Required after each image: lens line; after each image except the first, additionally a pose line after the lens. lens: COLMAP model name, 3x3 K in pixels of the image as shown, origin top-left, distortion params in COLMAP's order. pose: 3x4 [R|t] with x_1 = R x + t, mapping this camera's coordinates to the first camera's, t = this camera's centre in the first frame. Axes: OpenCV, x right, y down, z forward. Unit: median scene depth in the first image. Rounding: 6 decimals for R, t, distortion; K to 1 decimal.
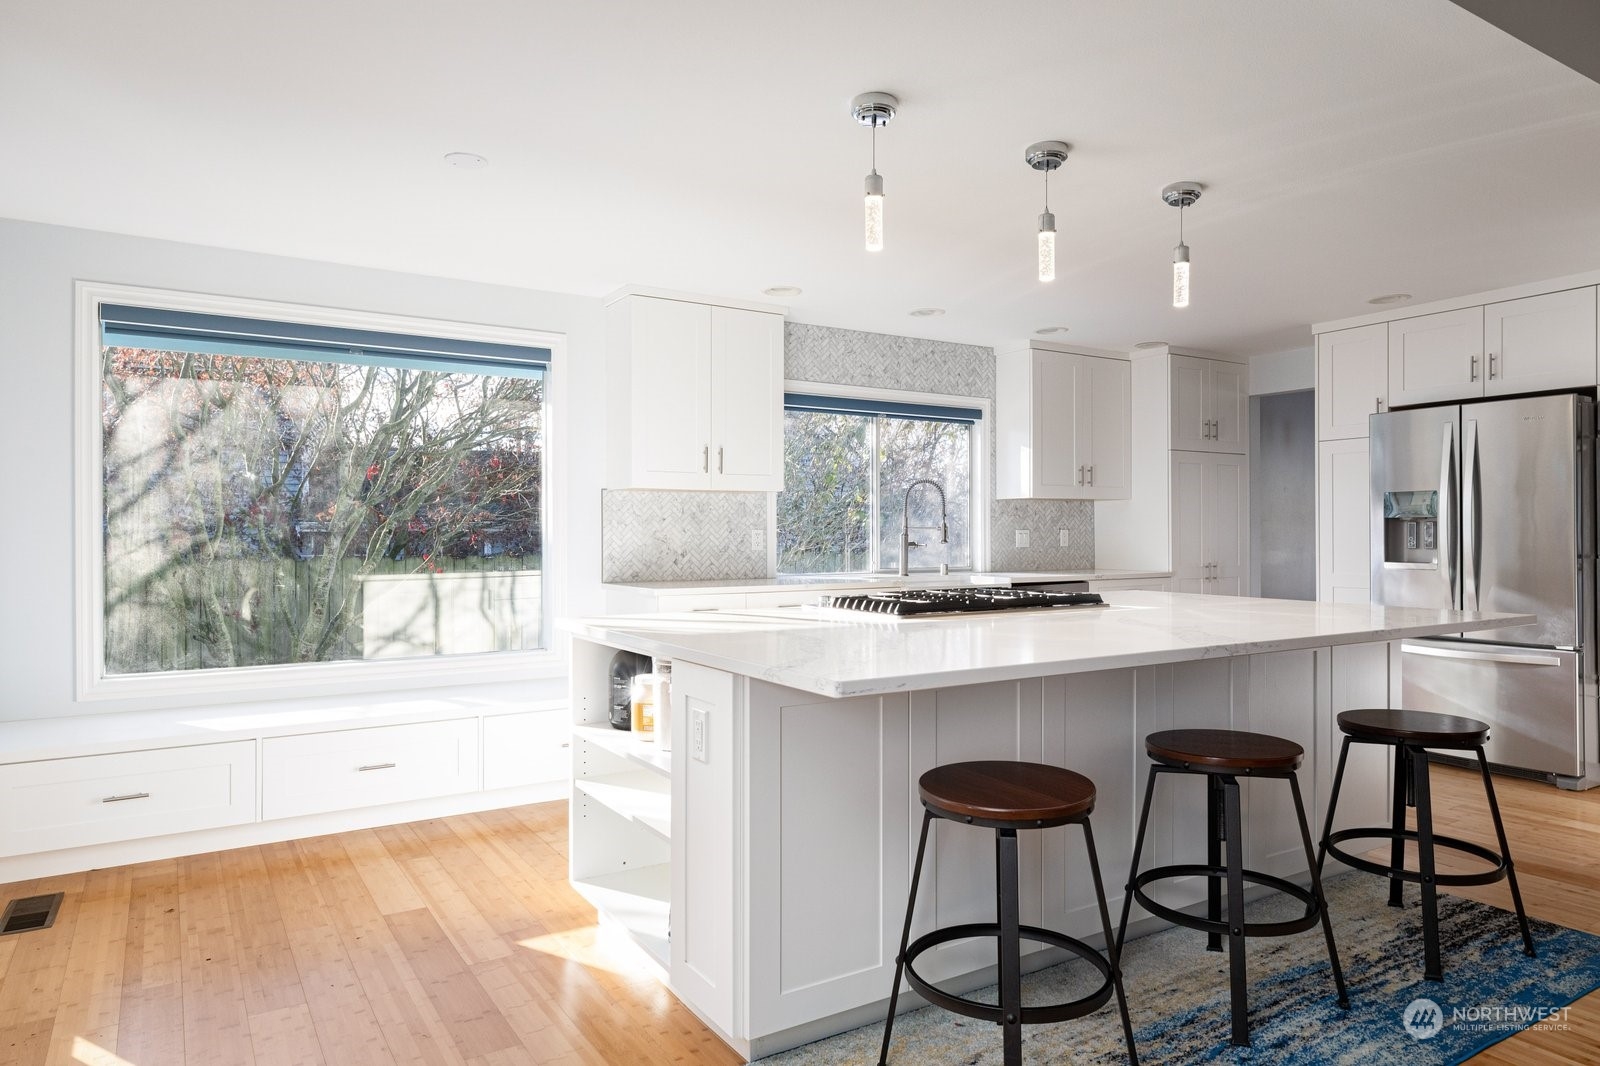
lens RADIAL K [[997.6, 0, 803.5], [0, 997.6, 533.7], [0, 0, 1]] dist [0.005718, 0.001123]
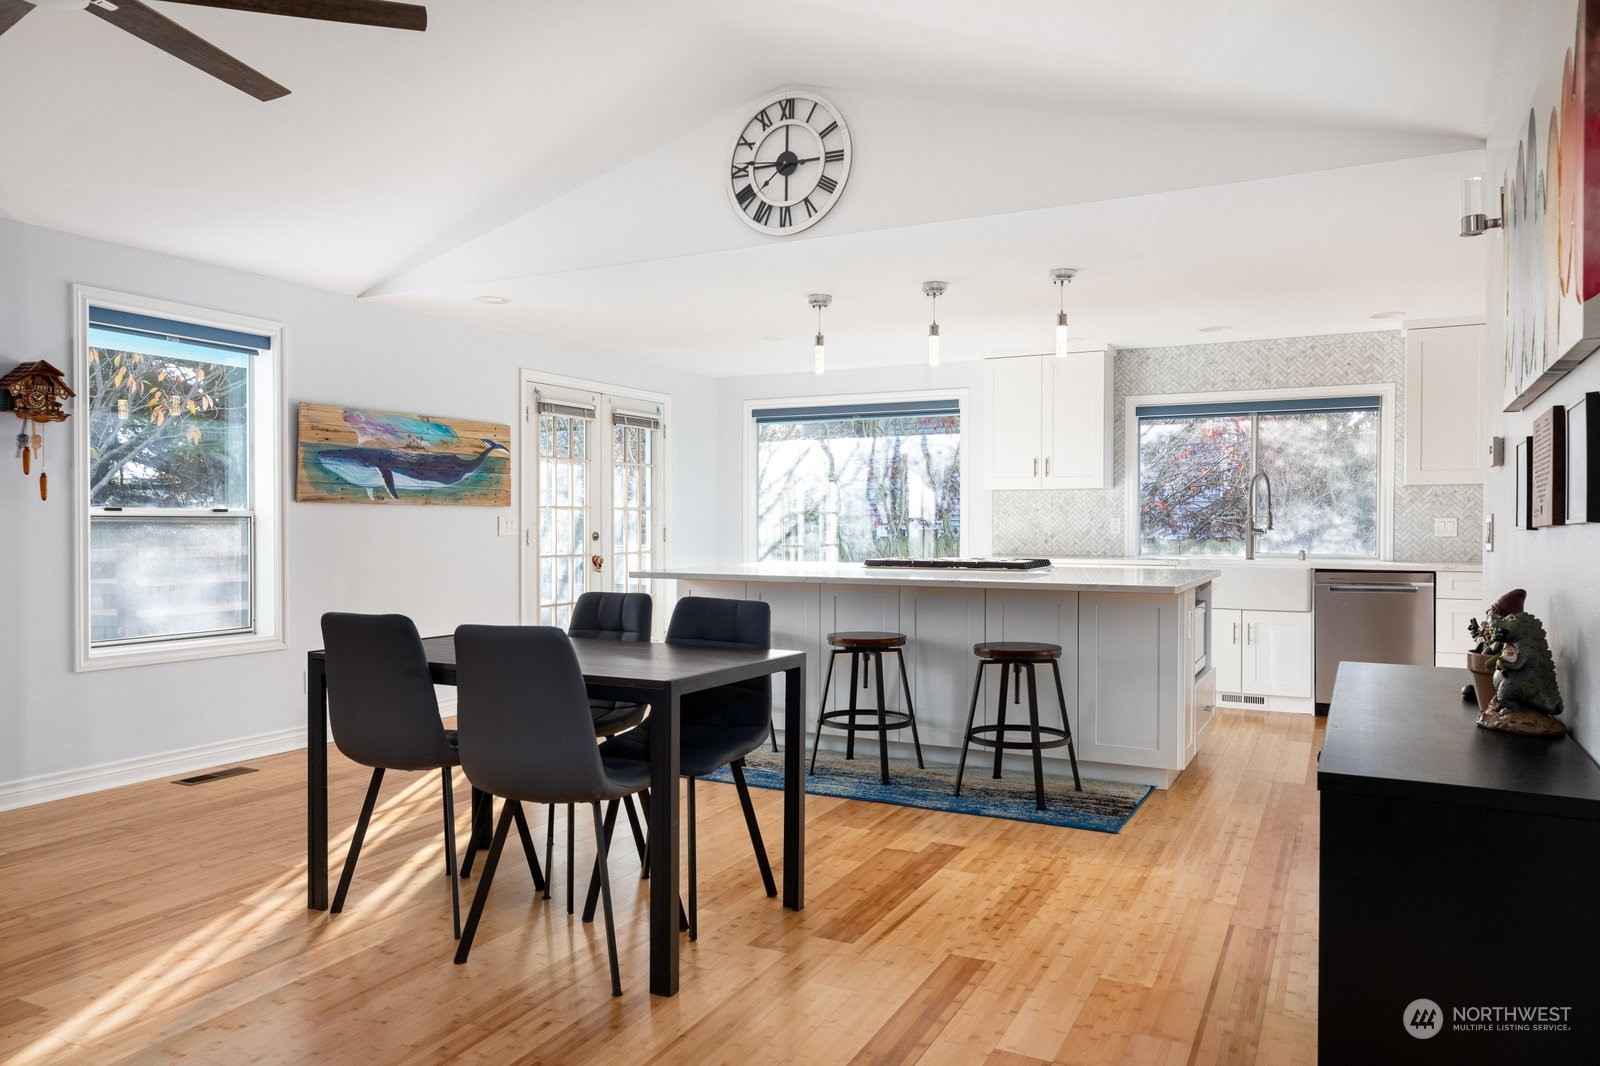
lens RADIAL K [[1062.1, 0, 800.8], [0, 1062.1, 531.1], [0, 0, 1]] dist [-0.006088, -0.001616]
pose [[0.506350, 0.011535, -0.862251, 0.957168], [-0.000787, 0.999916, 0.012914, -0.004361], [0.862328, -0.005860, 0.506316, -0.028177]]
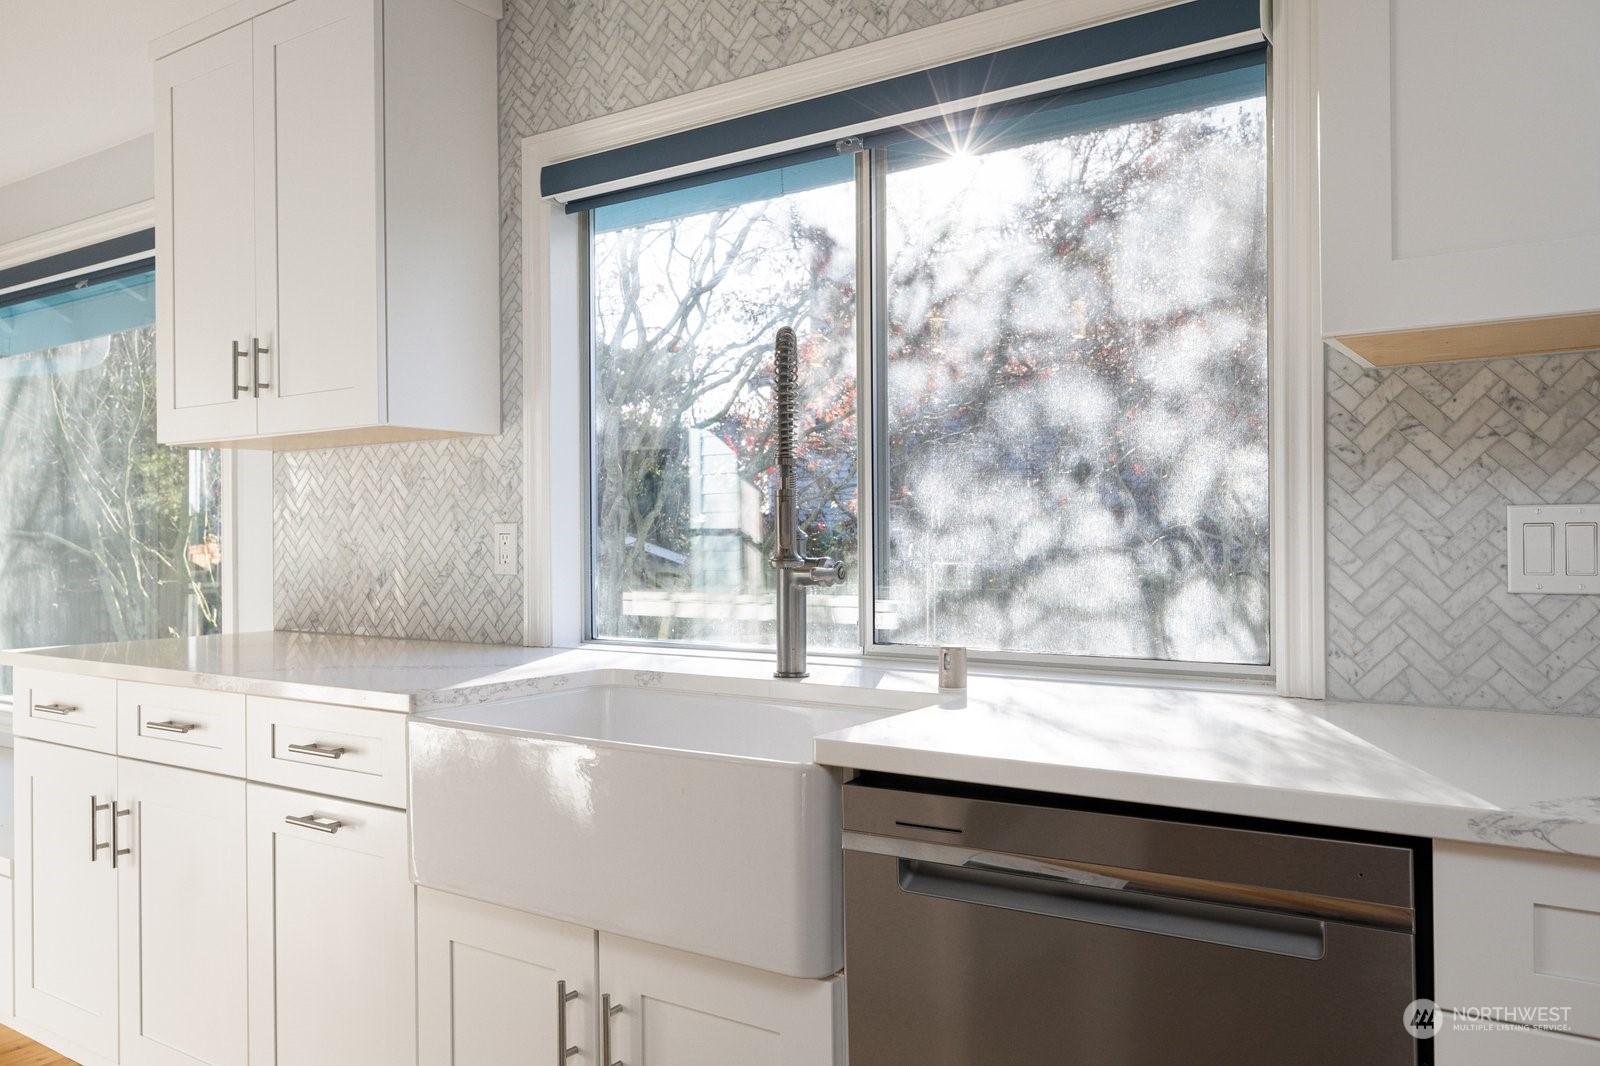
lens RADIAL K [[1189.1, 0, 801.0], [0, 1189.1, 534.7], [0, 0, 1]] dist [0.011802, -0.016587]
pose [[0.413440, -0.000979, -0.910531, 0.463203], [0.009608, 0.999948, 0.003288, -0.000020], [0.910481, -0.010108, 0.413428, 0.953354]]
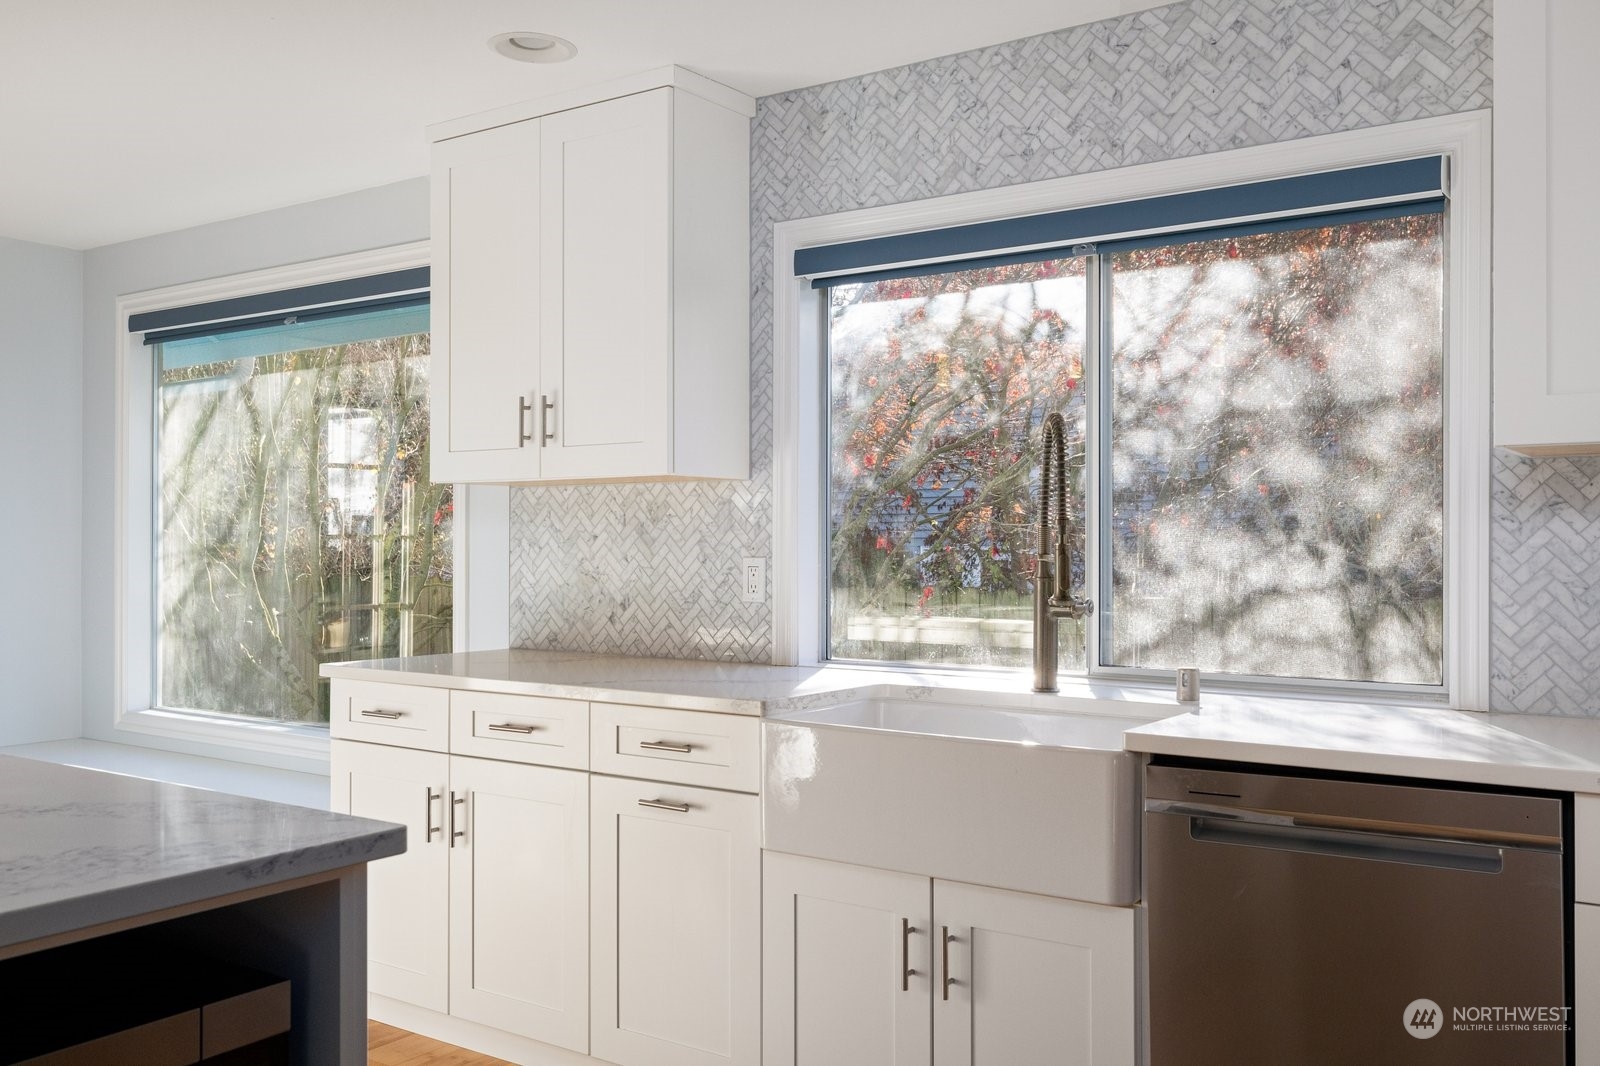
lens RADIAL K [[1390.4, 0, 798.3], [0, 1390.4, 531.0], [0, 0, 1]] dist [-0.005570, 0.005145]
pose [[0.395820, -0.004282, -0.918318, 0.578845], [0.000398, 0.999990, -0.004491, -0.014120], [0.918328, 0.001412, 0.395818, 0.801176]]
